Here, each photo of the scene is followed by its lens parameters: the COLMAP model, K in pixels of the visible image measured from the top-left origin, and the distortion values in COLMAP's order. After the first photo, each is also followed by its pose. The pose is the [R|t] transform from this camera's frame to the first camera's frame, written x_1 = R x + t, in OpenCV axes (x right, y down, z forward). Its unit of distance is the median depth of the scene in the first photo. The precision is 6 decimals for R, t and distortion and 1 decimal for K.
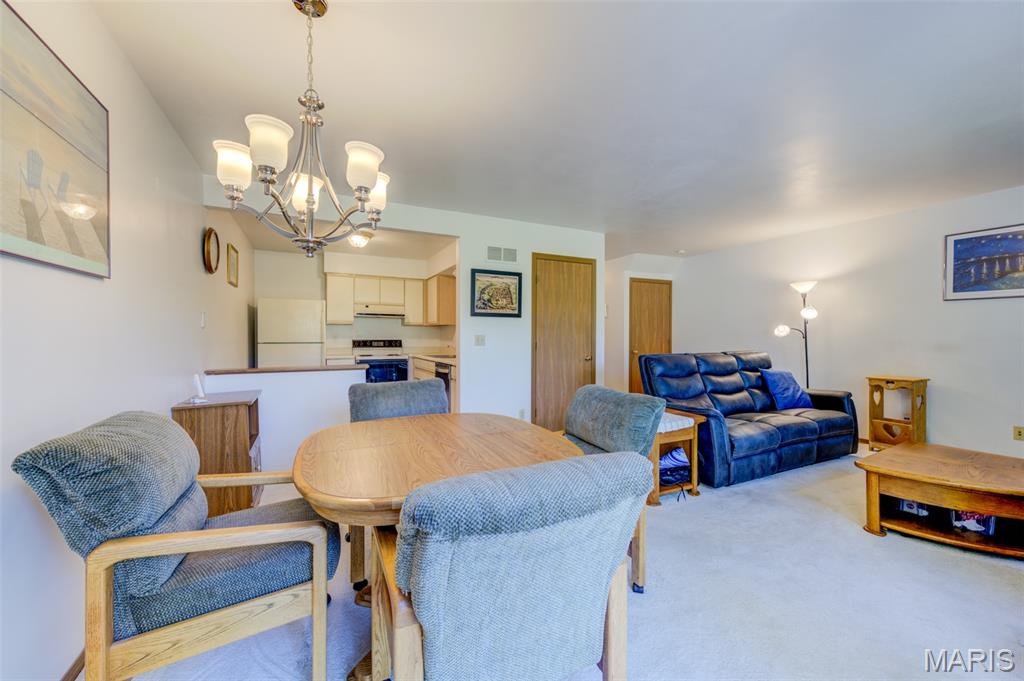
lens RADIAL K [[402.6, 0, 496.3], [0, 402.6, 342.5], [0, 0, 1]] dist [0.006730, -0.001581]
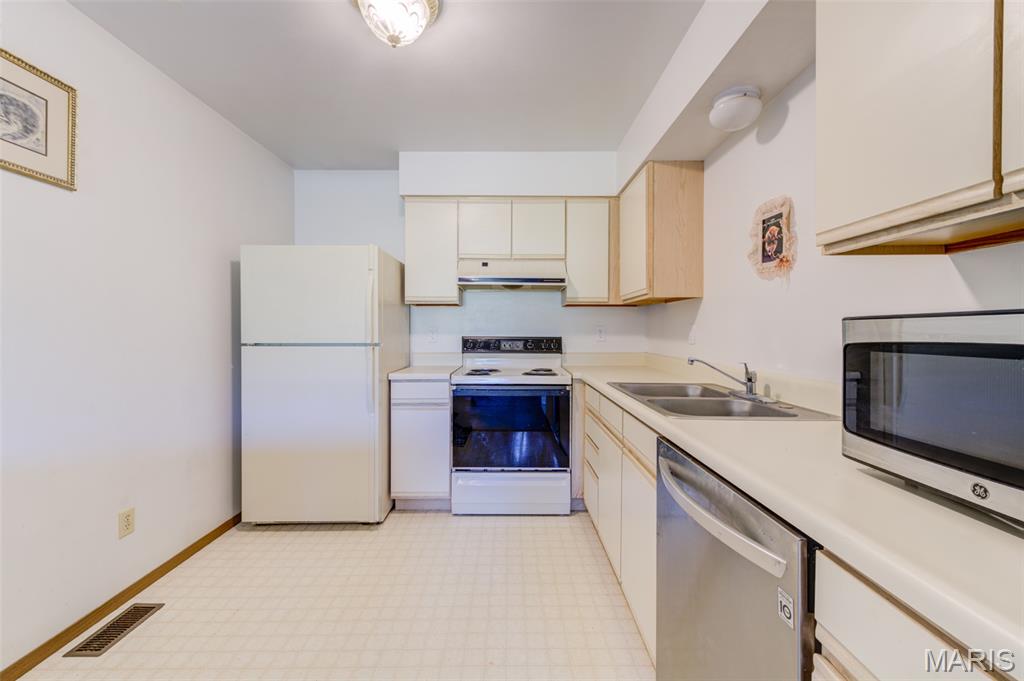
lens RADIAL K [[402.6, 0, 511.2], [0, 402.6, 330.4], [0, 0, 1]] dist [0.006730, -0.001581]
pose [[0.909306, -0.001773, -0.416123, -0.099744], [-0.003717, 0.999916, -0.012382, -0.008464], [0.416111, 0.012806, 0.909224, 0.579029]]
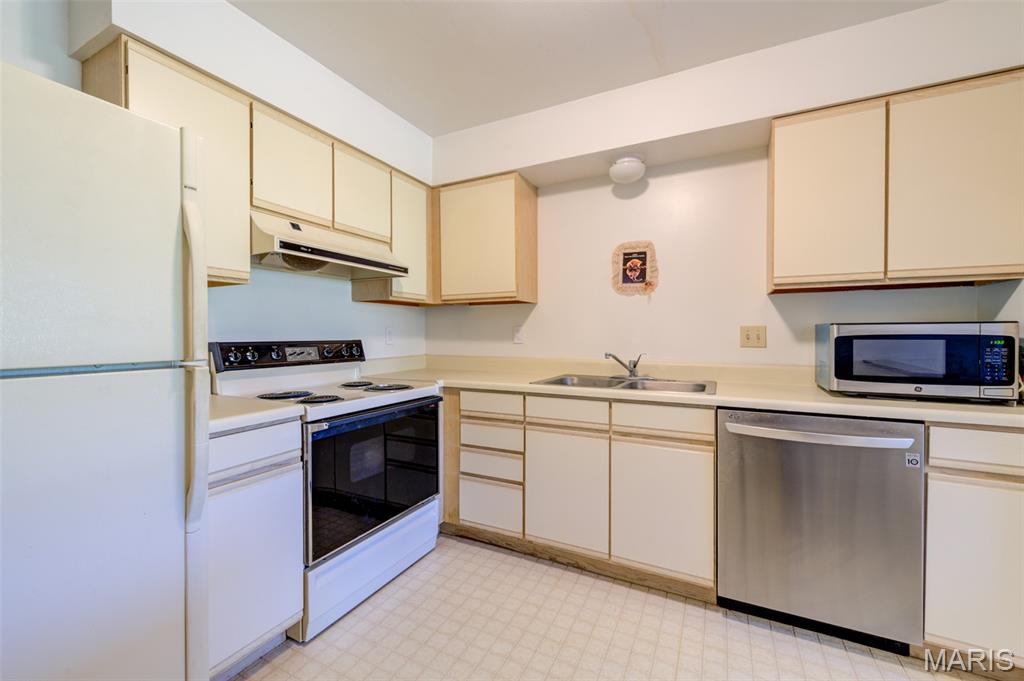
lens RADIAL K [[402.6, 0, 510.2], [0, 402.6, 333.8], [0, 0, 1]] dist [0.006730, -0.001581]
pose [[0.787981, -0.004731, 0.615681, -0.366587], [0.011337, 0.999912, -0.006826, -0.008451], [-0.615595, 0.012359, 0.787966, 0.657432]]
